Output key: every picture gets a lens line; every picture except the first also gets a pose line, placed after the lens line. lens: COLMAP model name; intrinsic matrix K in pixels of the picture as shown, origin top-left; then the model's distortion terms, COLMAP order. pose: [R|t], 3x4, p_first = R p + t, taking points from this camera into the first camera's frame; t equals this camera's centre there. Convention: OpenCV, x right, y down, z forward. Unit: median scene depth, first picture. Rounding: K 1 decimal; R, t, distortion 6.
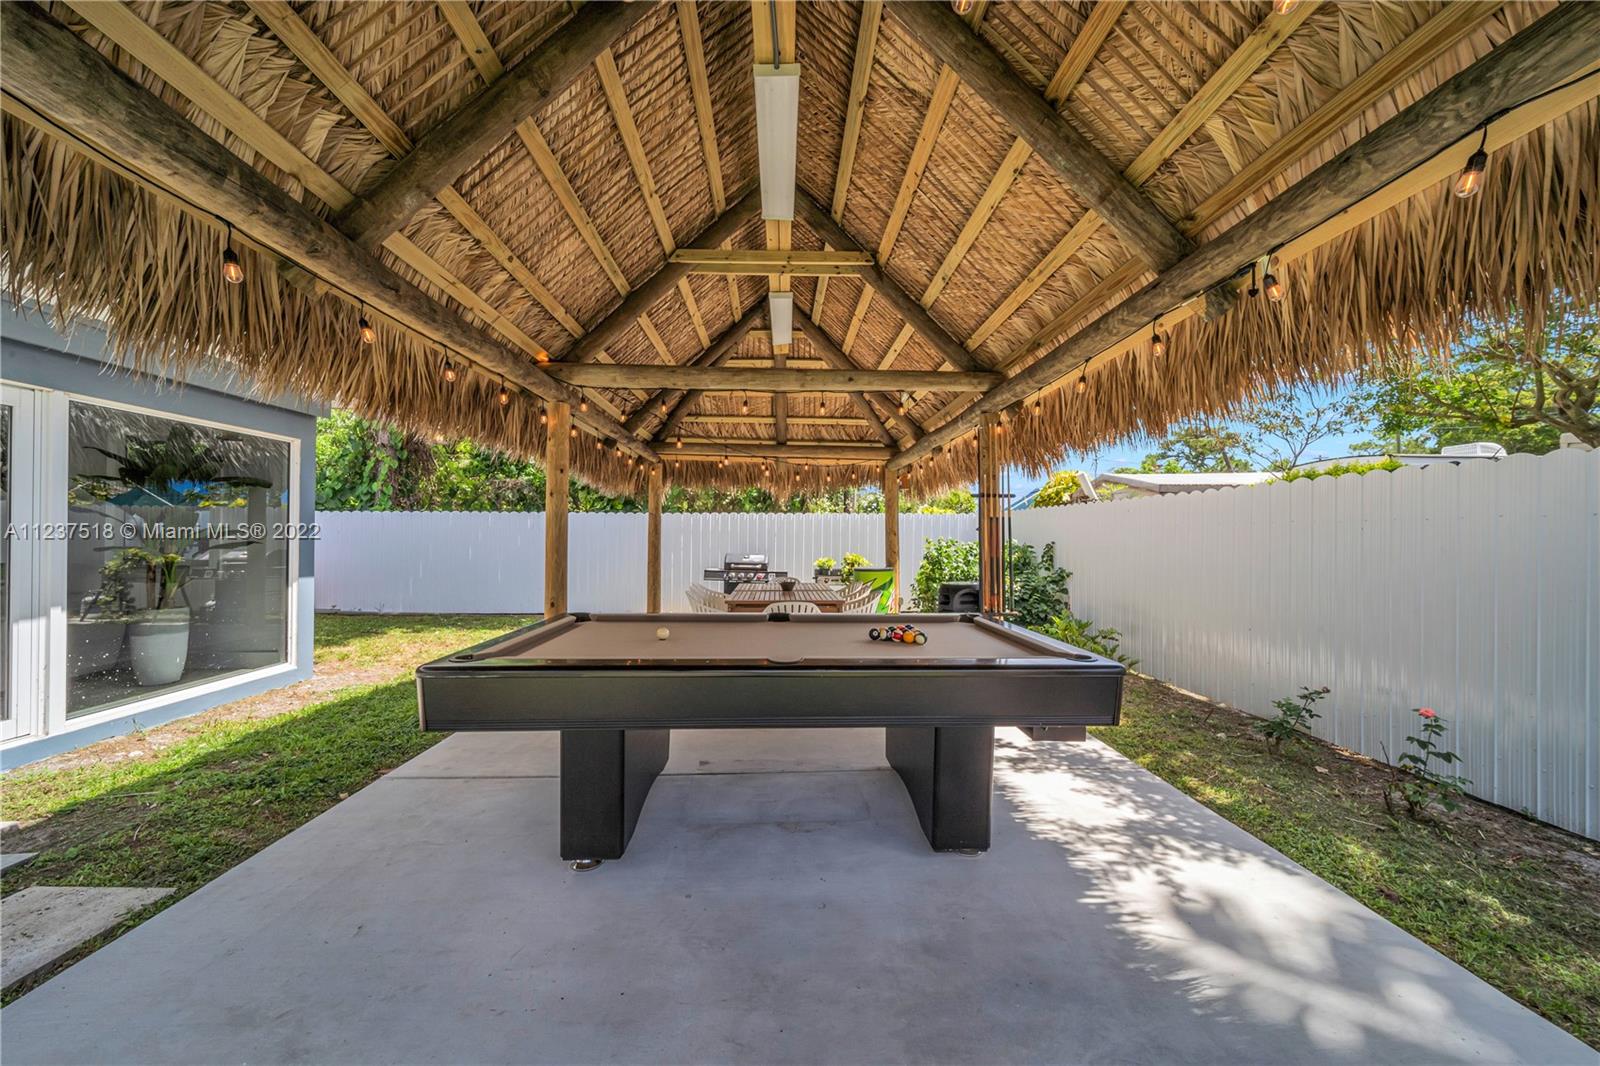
lens RADIAL K [[567.5, 0, 807.9], [0, 567.5, 531.3], [0, 0, 1]] dist [0.000542, -0.000089]
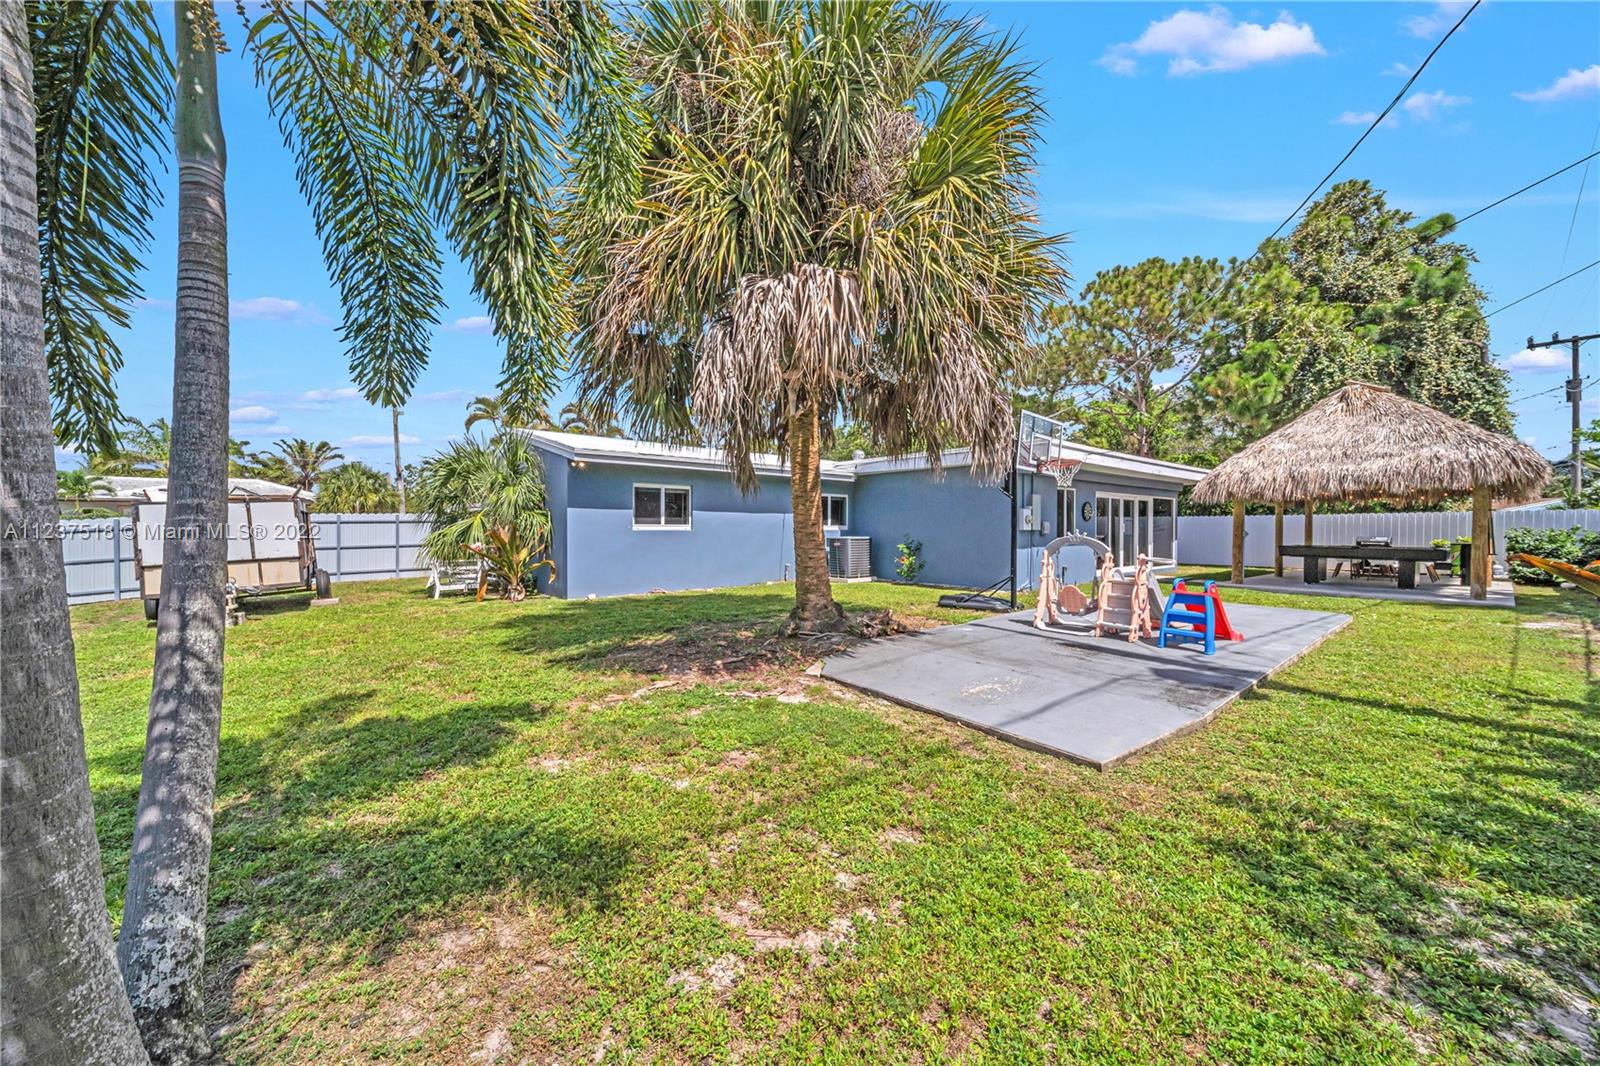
lens RADIAL K [[567.5, 0, 807.9], [0, 567.5, 531.3], [0, 0, 1]] dist [0.000542, -0.000089]
pose [[0.586717, -0.000037, -0.809792, 0.322426], [0.007751, 0.999954, 0.005570, -0.001141], [0.809755, -0.009545, 0.586690, -1.619476]]
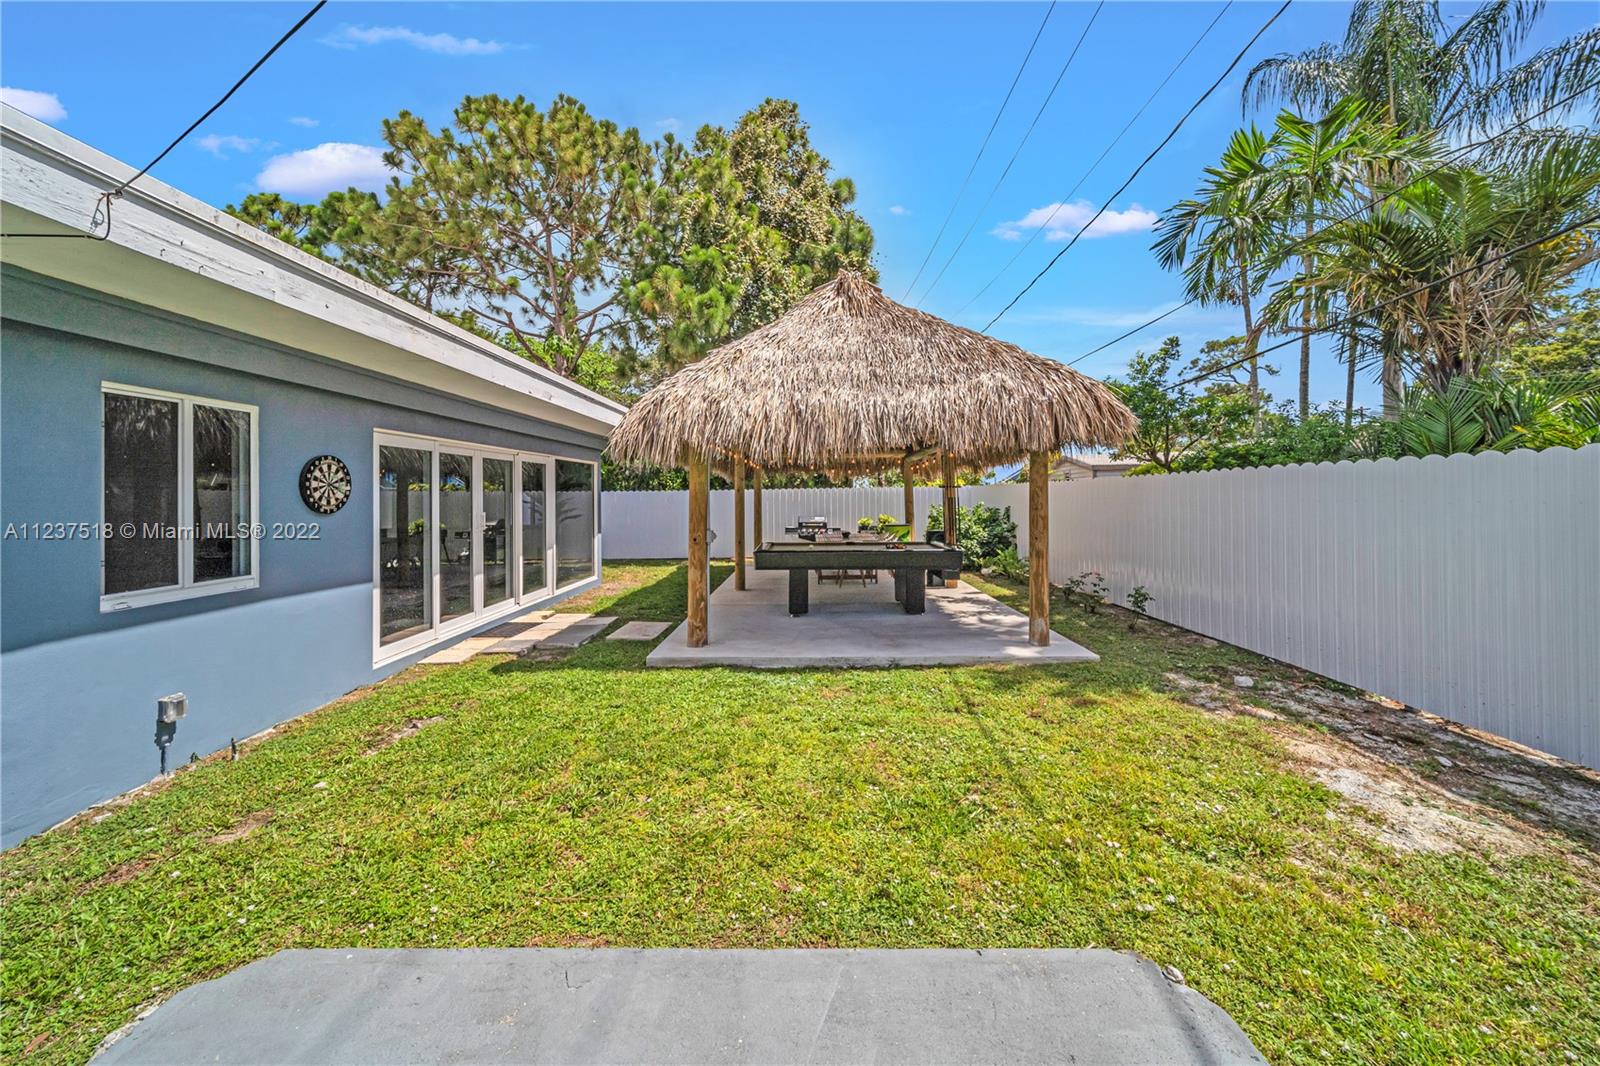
lens RADIAL K [[578.6, 0, 806.6], [0, 578.6, 492.9], [0, 0, 1]] dist [-0.000516, -0.000061]
pose [[0.997959, -0.017670, -0.061361, -0.031653], [0.017803, 0.999840, 0.001610, -0.027167], [0.061322, -0.002699, 0.998114, -0.569088]]
